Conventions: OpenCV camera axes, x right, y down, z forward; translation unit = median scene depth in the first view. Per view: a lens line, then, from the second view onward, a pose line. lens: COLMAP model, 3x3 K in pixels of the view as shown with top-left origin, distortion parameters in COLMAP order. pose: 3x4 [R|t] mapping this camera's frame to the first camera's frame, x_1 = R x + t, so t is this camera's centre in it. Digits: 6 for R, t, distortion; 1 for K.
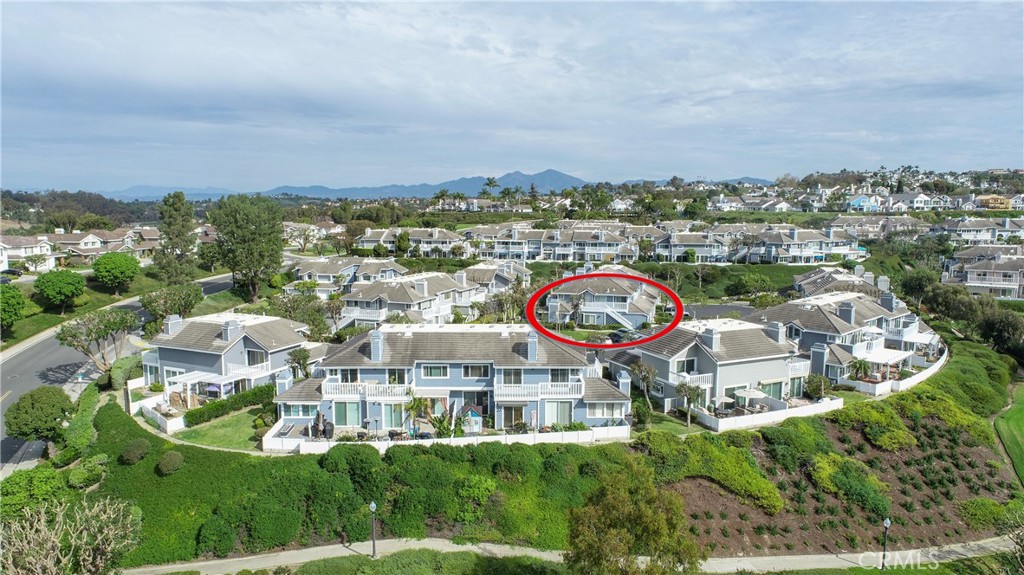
lens RADIAL K [[684.6, 0, 510.4], [0, 684.6, 269.8], [0, 0, 1]] dist [0.008832, 0.005833]
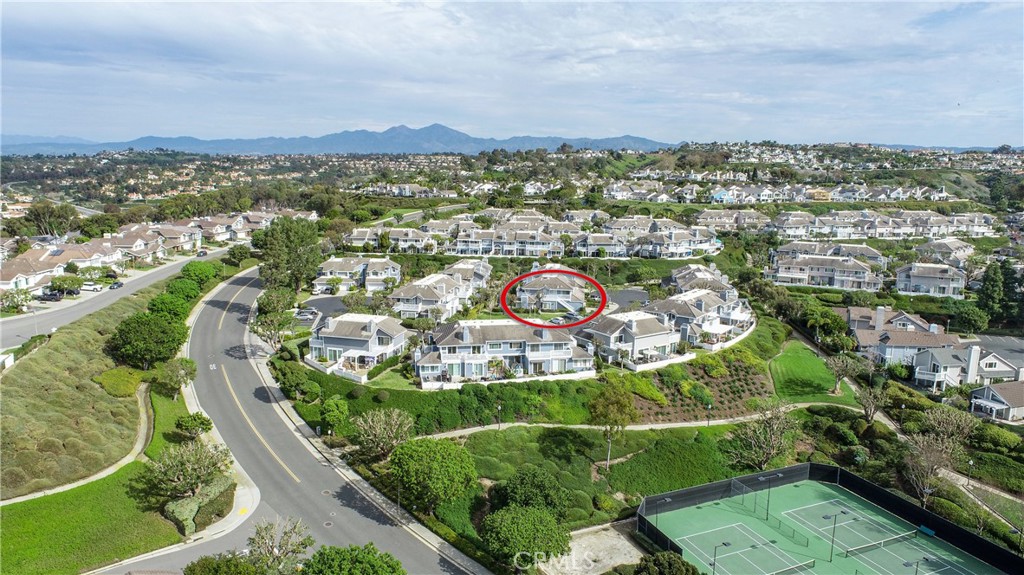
lens RADIAL K [[726.3, 0, 512.0], [0, 726.3, 287.5], [0, 0, 1]] dist [0.104486, -0.000225]
pose [[0.983449, -0.017124, 0.180375, -0.190424], [-0.000352, 0.995341, 0.096416, -0.094225], [-0.181186, -0.094884, 0.978861, -0.438223]]
